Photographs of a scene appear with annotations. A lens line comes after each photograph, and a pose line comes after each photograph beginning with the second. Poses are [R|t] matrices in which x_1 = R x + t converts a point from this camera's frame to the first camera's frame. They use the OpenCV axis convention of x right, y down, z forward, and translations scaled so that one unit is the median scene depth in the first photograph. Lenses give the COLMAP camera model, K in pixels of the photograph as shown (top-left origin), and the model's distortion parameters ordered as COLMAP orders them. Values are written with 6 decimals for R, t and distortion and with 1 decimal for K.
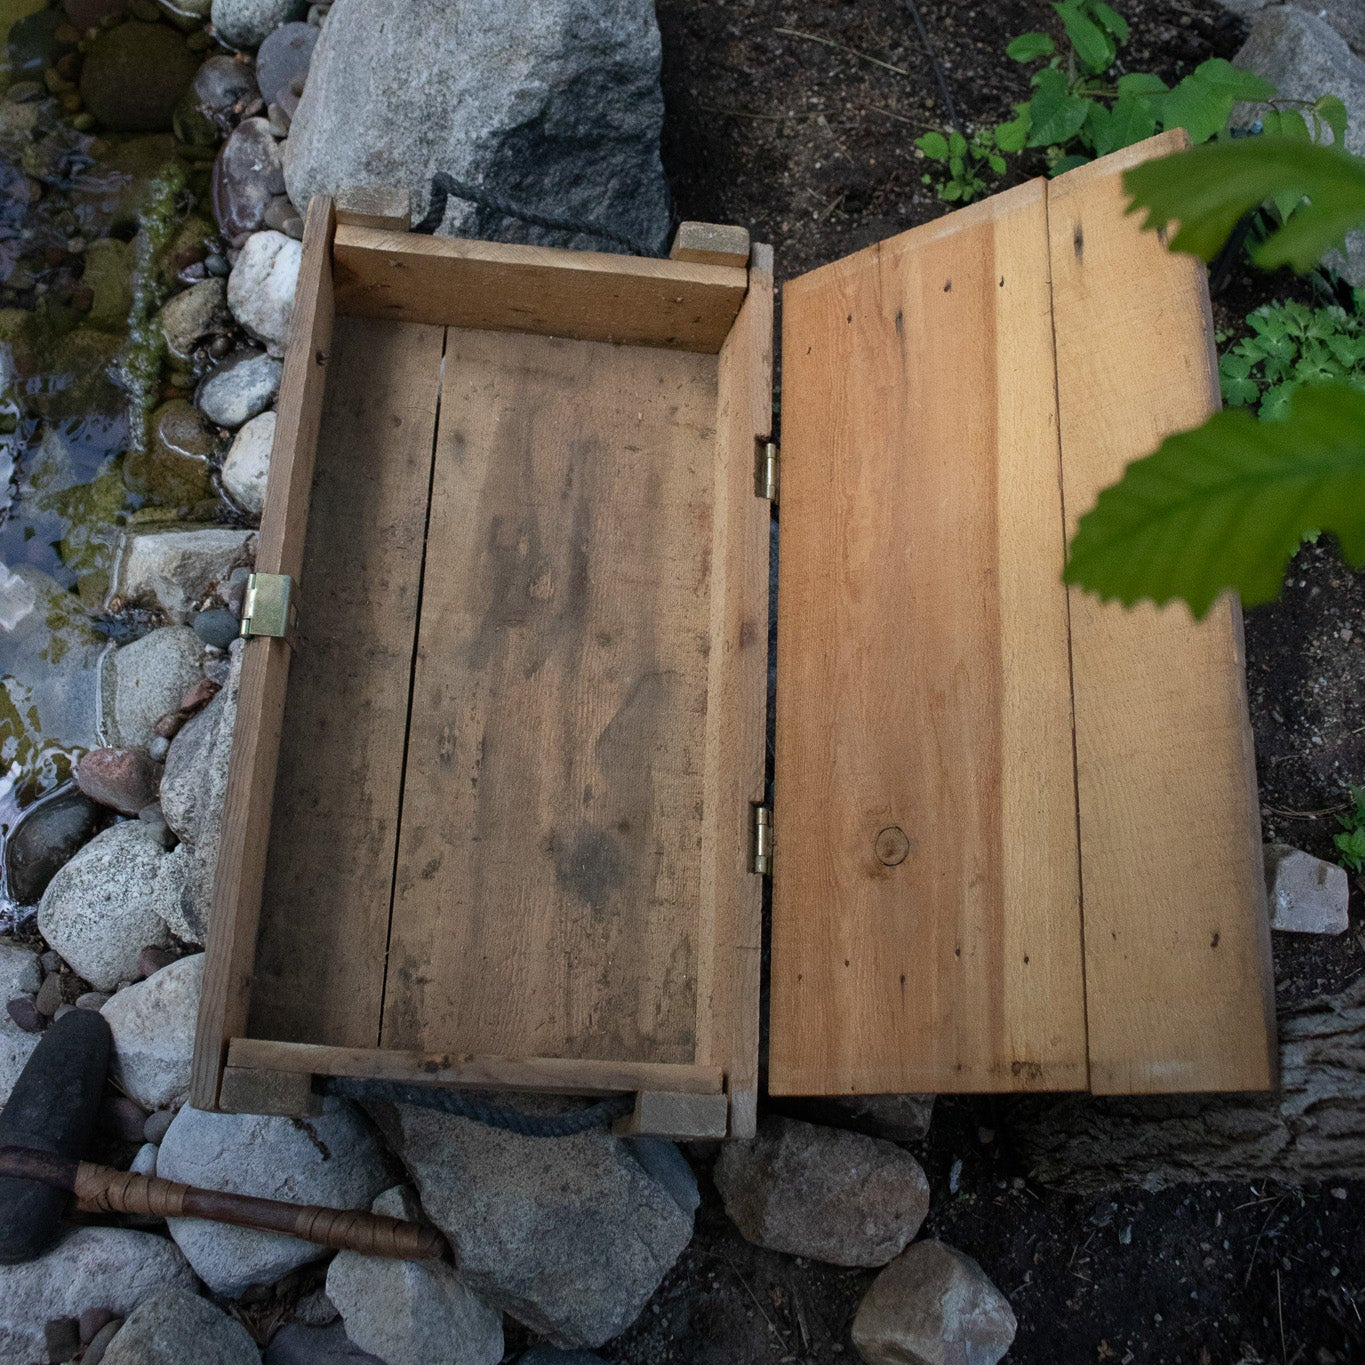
lens RADIAL K [[1599.5, 0, 685.8], [0, 1599.5, 490.5], [0, 0, 1]] dist [-0.153992, 0.131317]
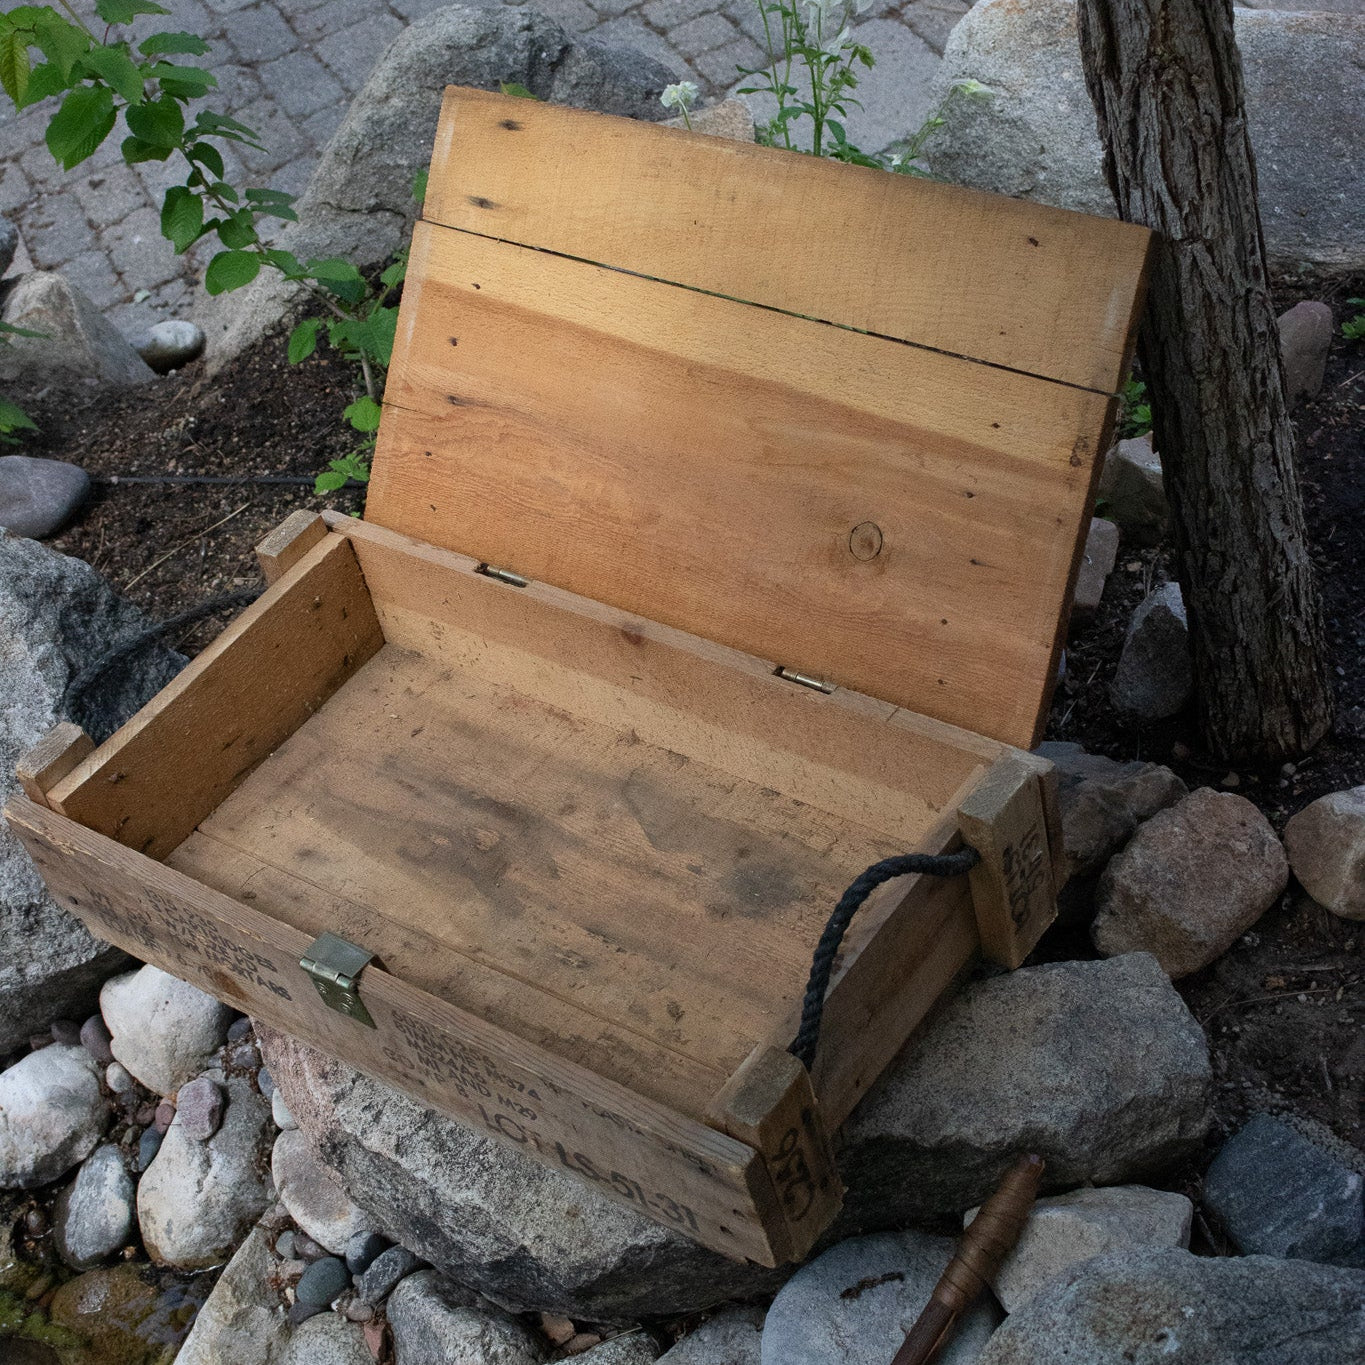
lens RADIAL K [[2370.5, 0, 682.5], [0, 2370.5, 682.5], [0, 0, 1]] dist [-0.078324, 0.029546]
pose [[0.510187, -0.752760, 0.416007, -0.556222], [0.858540, 0.474523, -0.194260, 0.397029], [-0.051174, 0.456267, 0.888370, -0.298986]]
